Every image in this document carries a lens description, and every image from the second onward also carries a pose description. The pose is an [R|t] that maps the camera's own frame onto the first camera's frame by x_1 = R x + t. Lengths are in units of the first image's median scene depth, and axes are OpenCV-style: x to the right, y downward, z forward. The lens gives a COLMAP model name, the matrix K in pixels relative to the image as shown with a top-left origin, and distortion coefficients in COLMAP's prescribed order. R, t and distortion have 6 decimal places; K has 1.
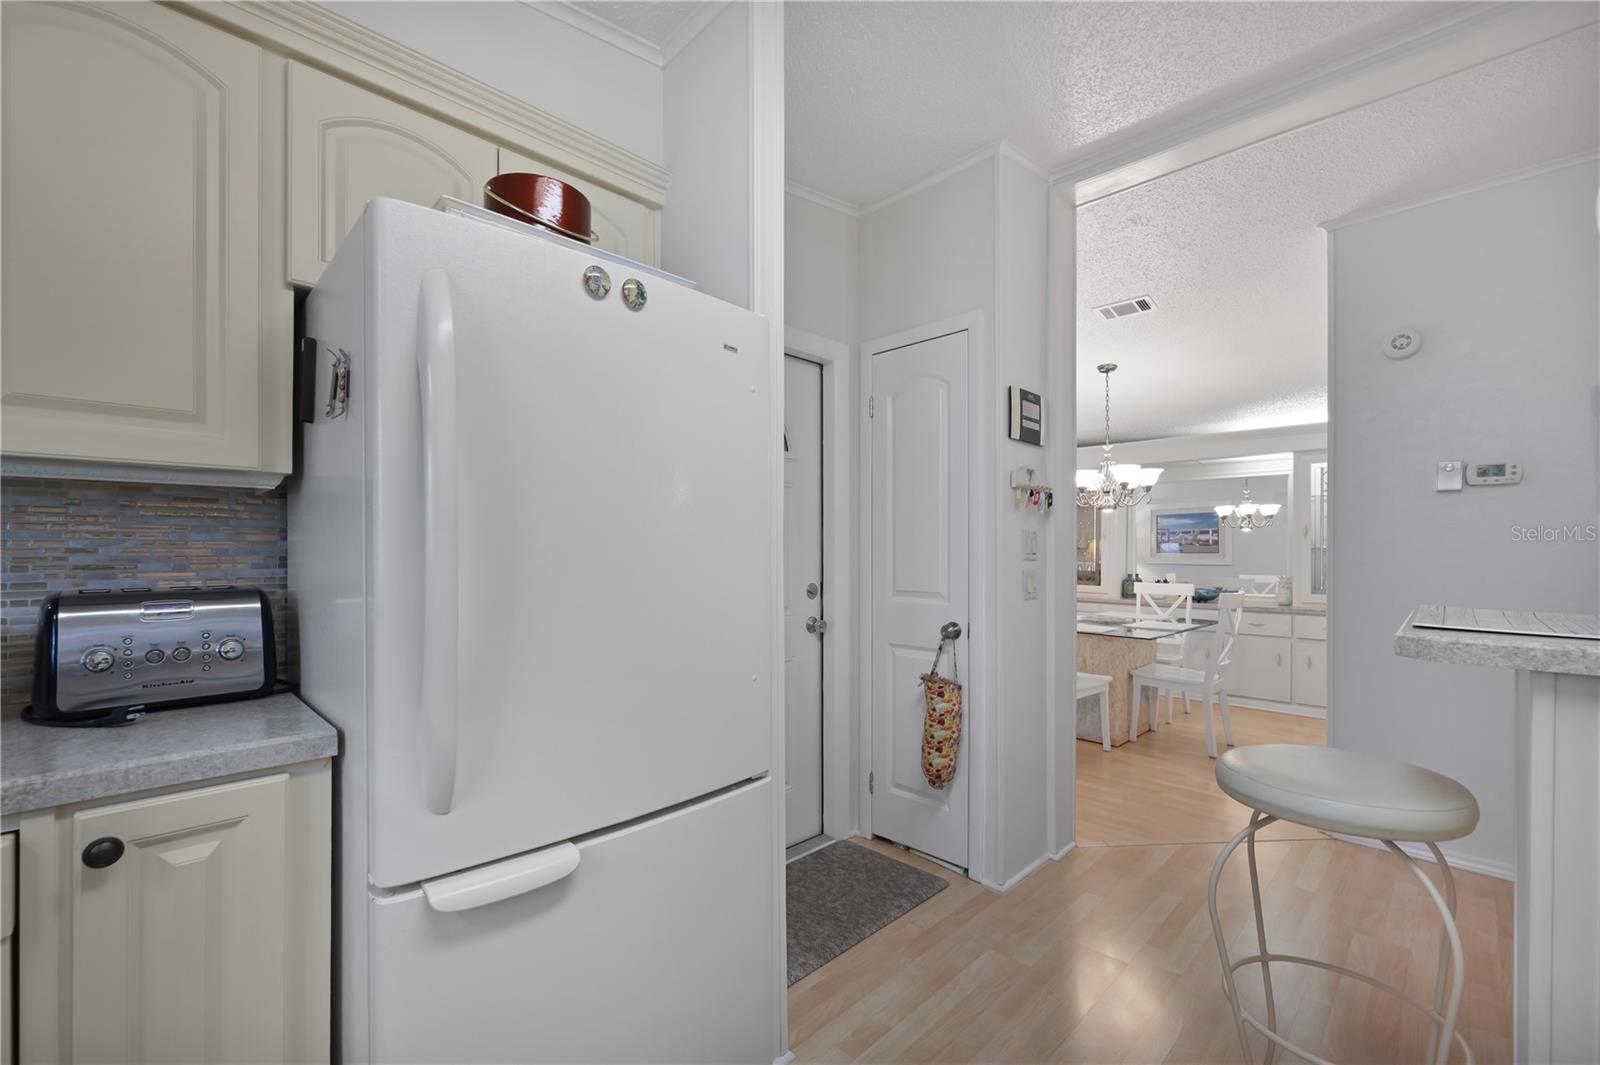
lens RADIAL K [[667.6, 0, 784.5], [0, 667.6, 551.7], [0, 0, 1]] dist [-0.001777, 0.000924]
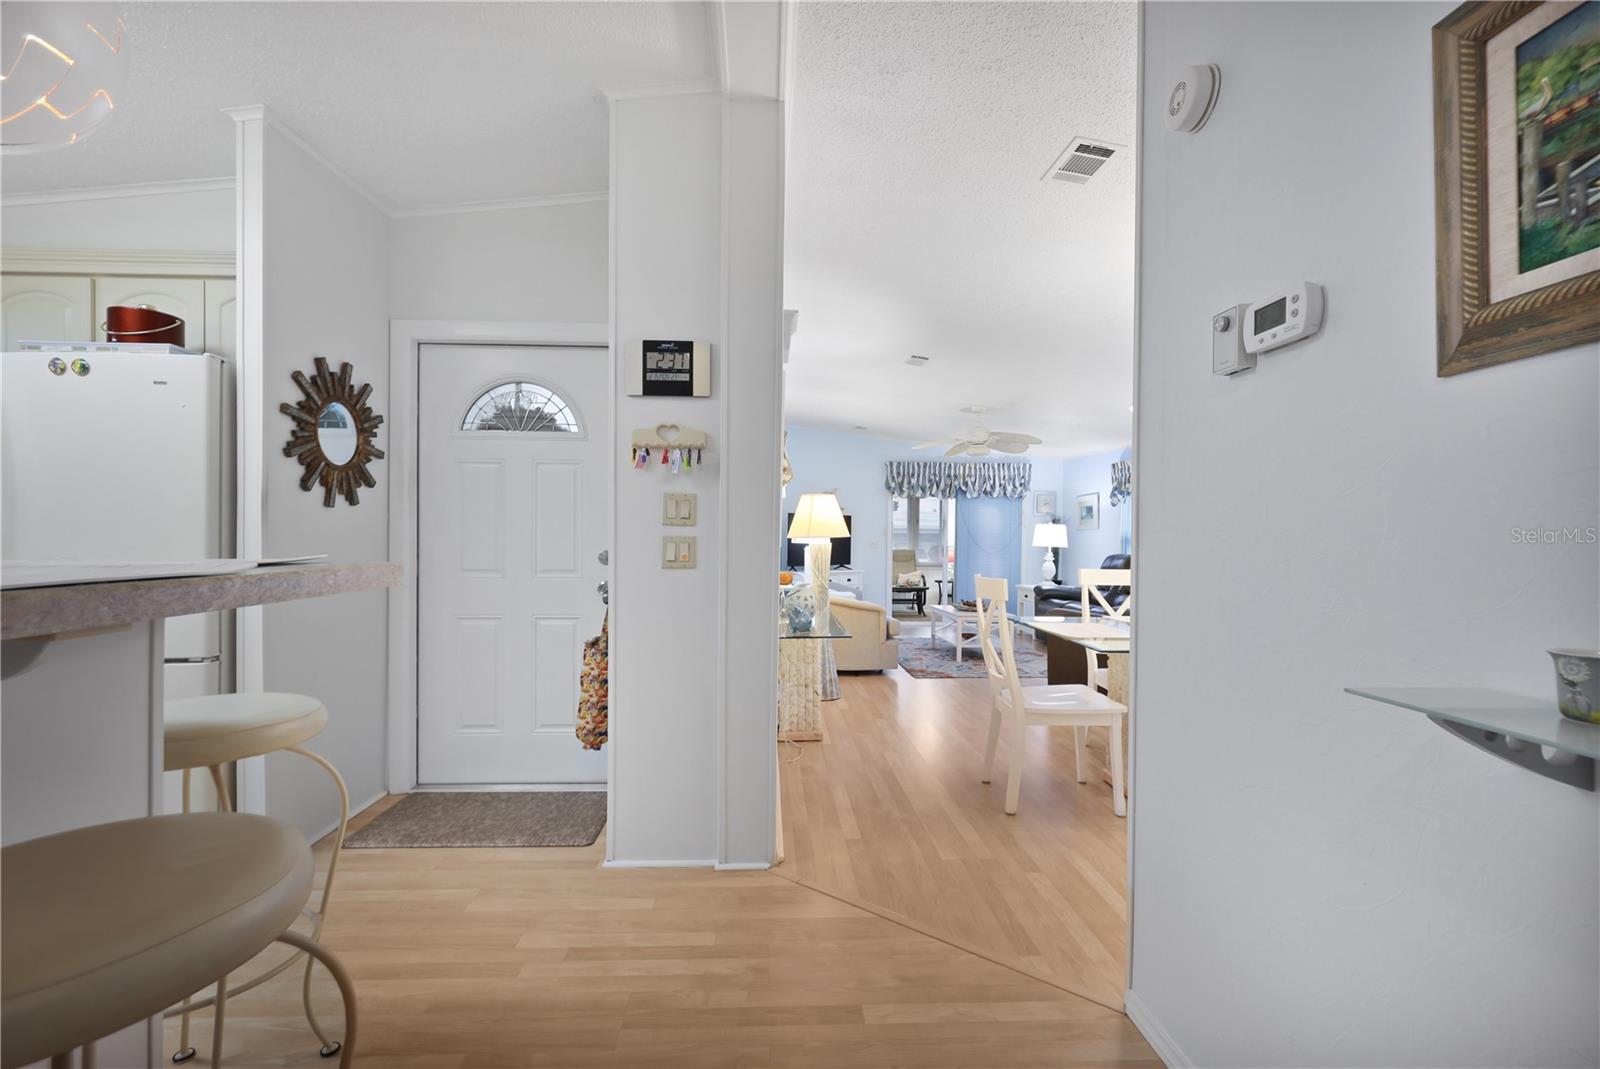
lens RADIAL K [[667.6, 0, 800.1], [0, 667.6, 541.6], [0, 0, 1]] dist [-0.001777, 0.000924]
pose [[0.747824, 0.007286, -0.663857, 0.987175], [-0.006173, 0.999973, 0.004021, 0.027369], [0.663868, 0.001091, 0.747849, 0.389254]]
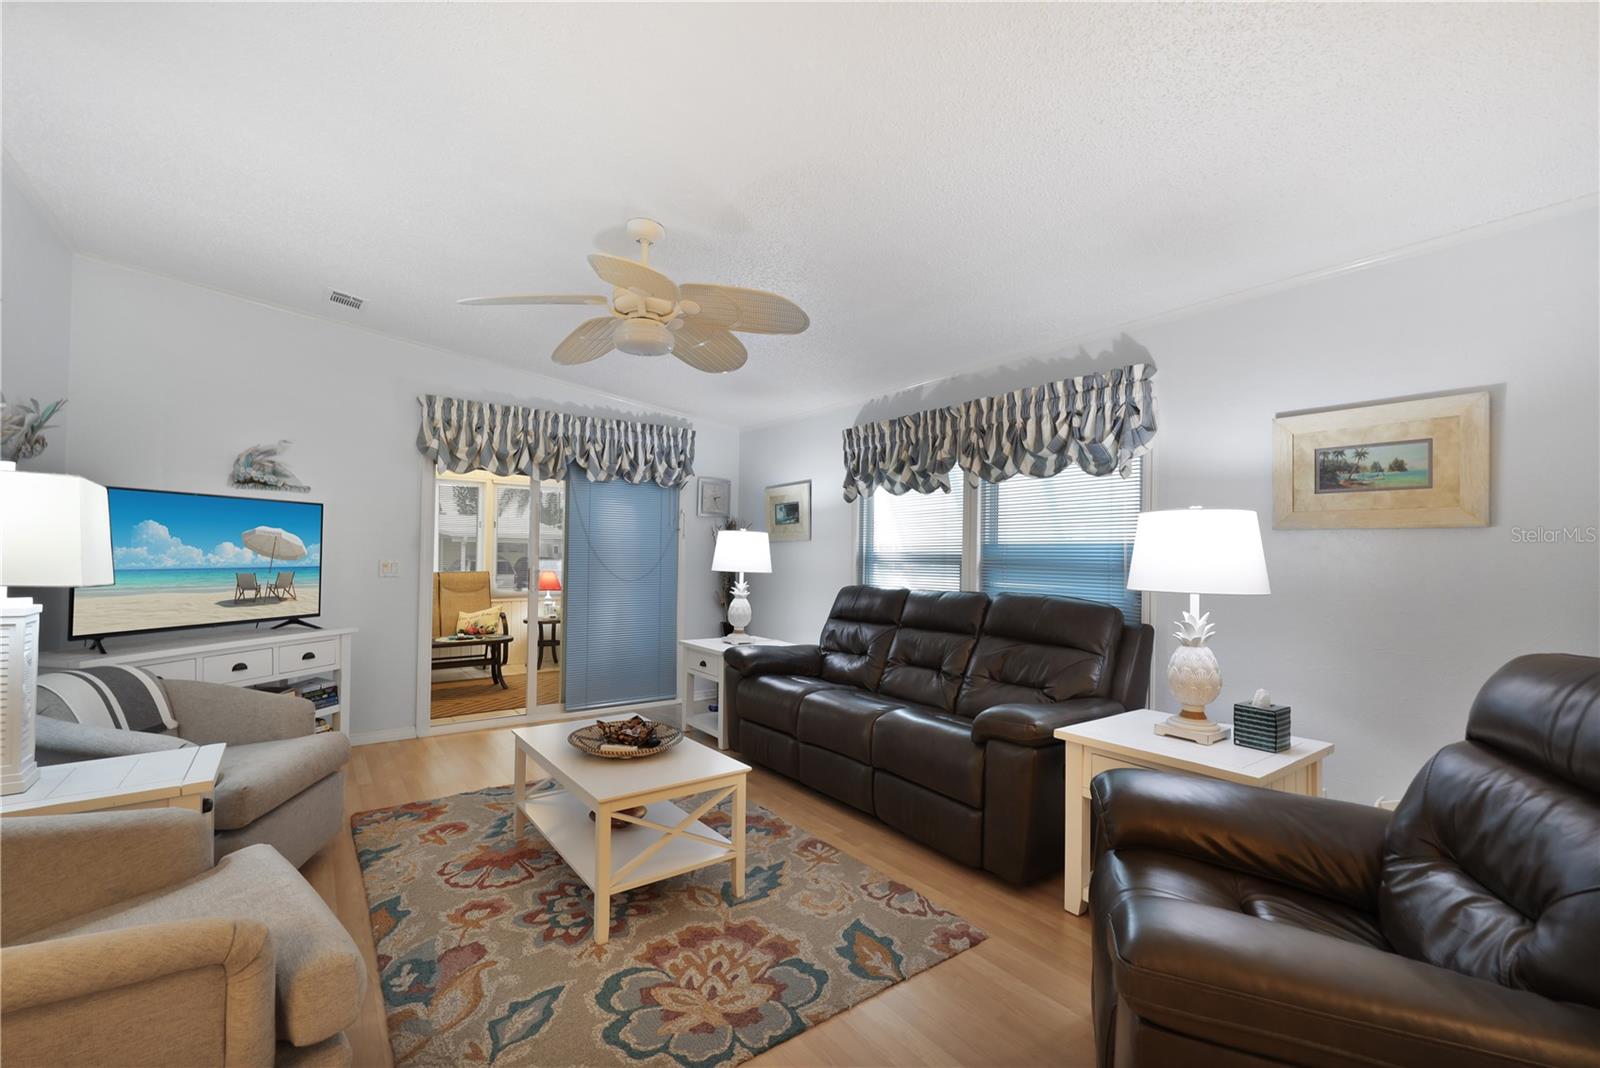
lens RADIAL K [[667.6, 0, 790.4], [0, 667.6, 542.1], [0, 0, 1]] dist [-0.001777, 0.000924]
pose [[0.989491, 0.007968, -0.144373, 0.207181], [-0.010014, 0.999859, -0.013447, 0.003215], [0.144246, 0.014751, 0.989432, 1.717876]]
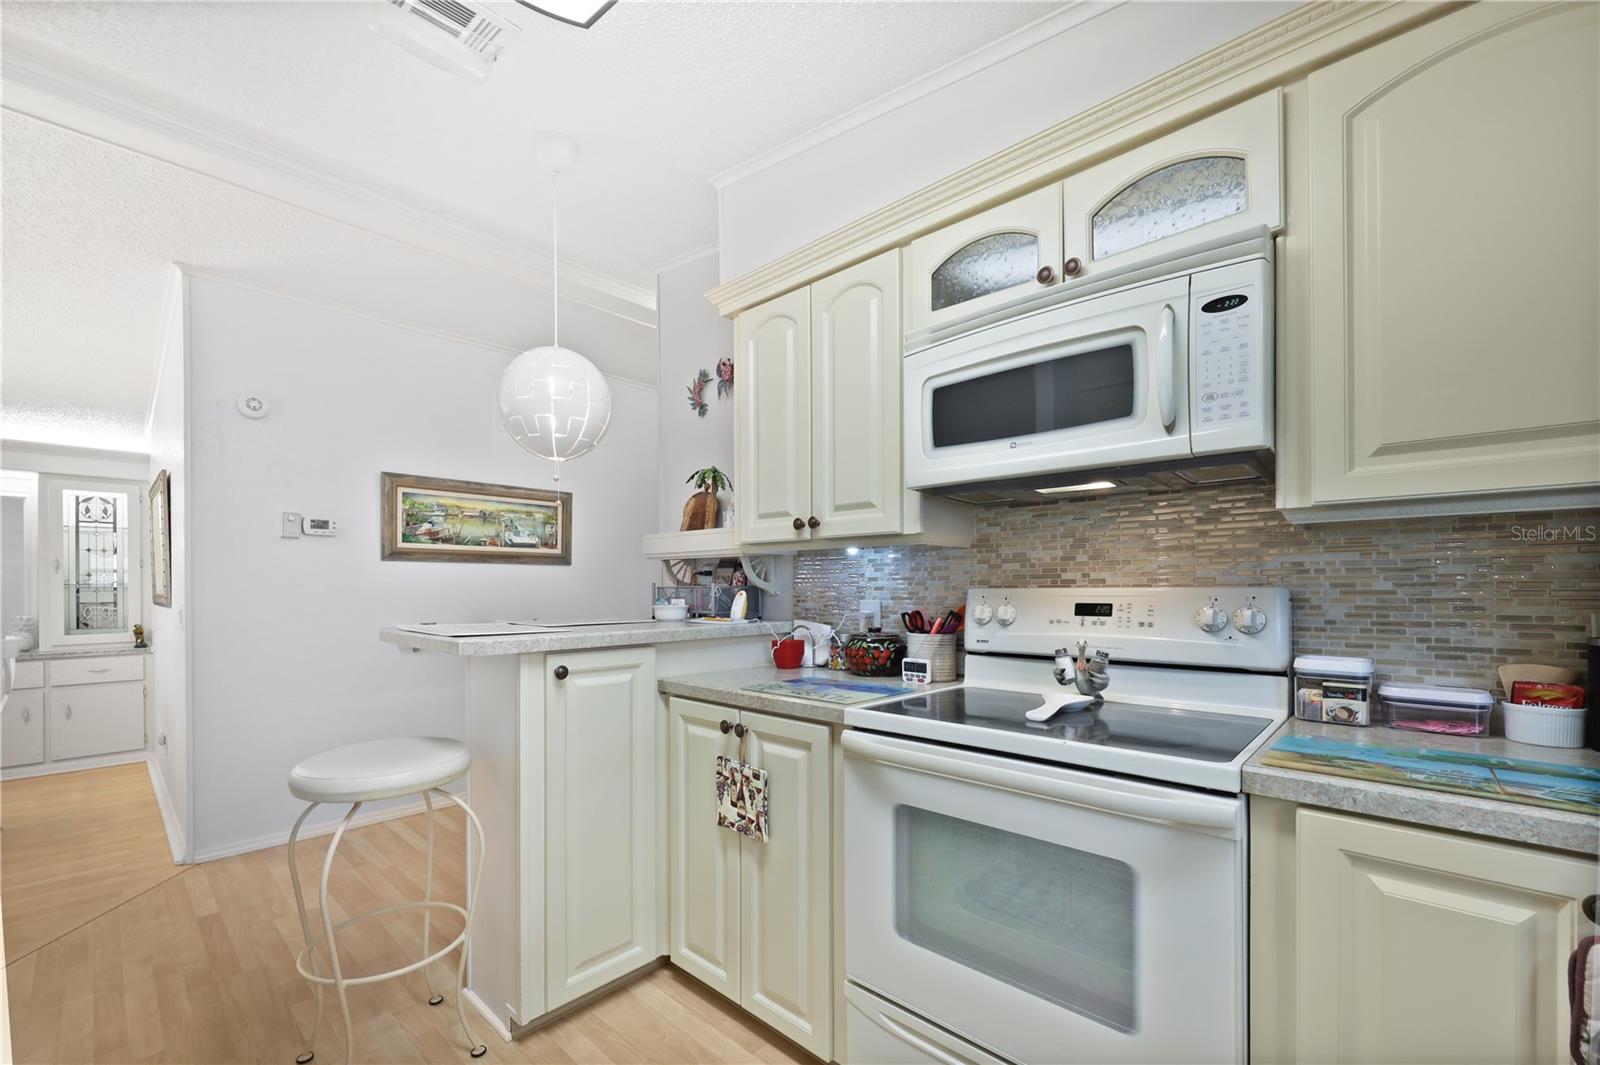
lens RADIAL K [[667.6, 0, 782.2], [0, 667.6, 588.8], [0, 0, 1]] dist [-0.001777, 0.000924]
pose [[-0.026689, -0.004873, 0.999632, -0.230183], [0.003414, 0.999982, 0.004966, -0.000510], [-0.999638, 0.003545, -0.026672, 0.116857]]
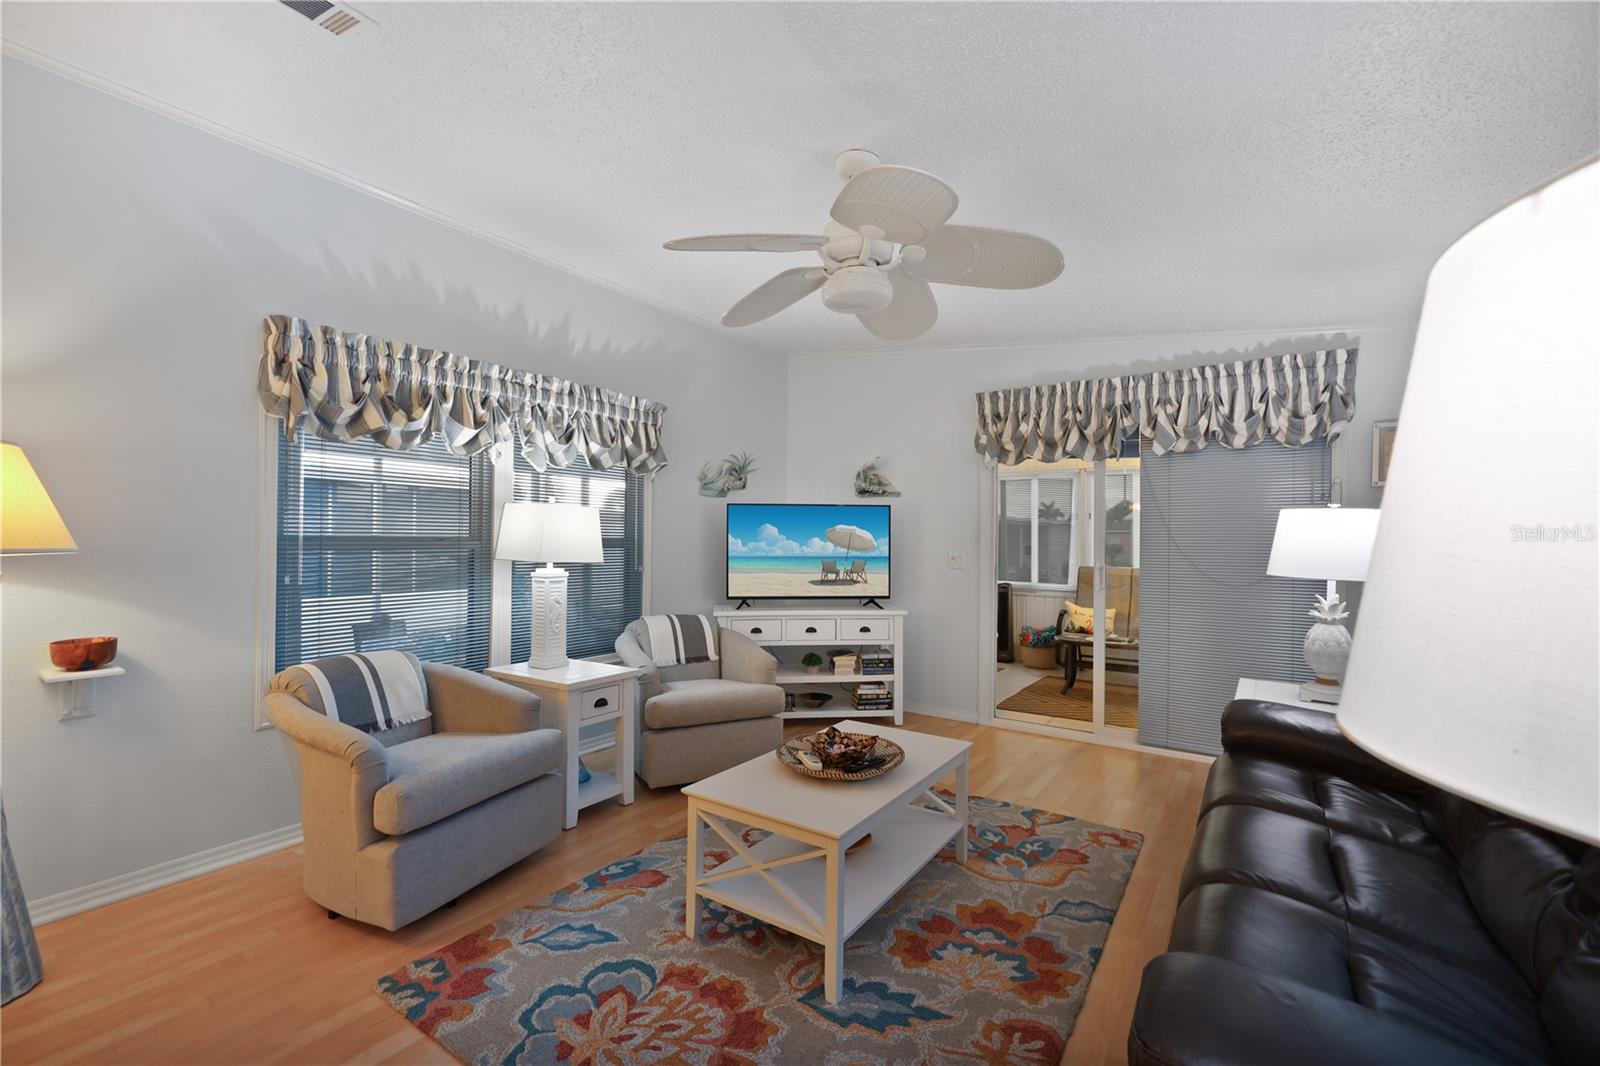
lens RADIAL K [[667.6, 0, 792.3], [0, 667.6, 537.2], [0, 0, 1]] dist [-0.001777, 0.000924]
pose [[0.192601, -0.003816, -0.981270, 0.642257], [-0.003384, 0.999984, -0.004553, 0.003282], [0.981271, 0.004198, 0.192585, 2.394882]]
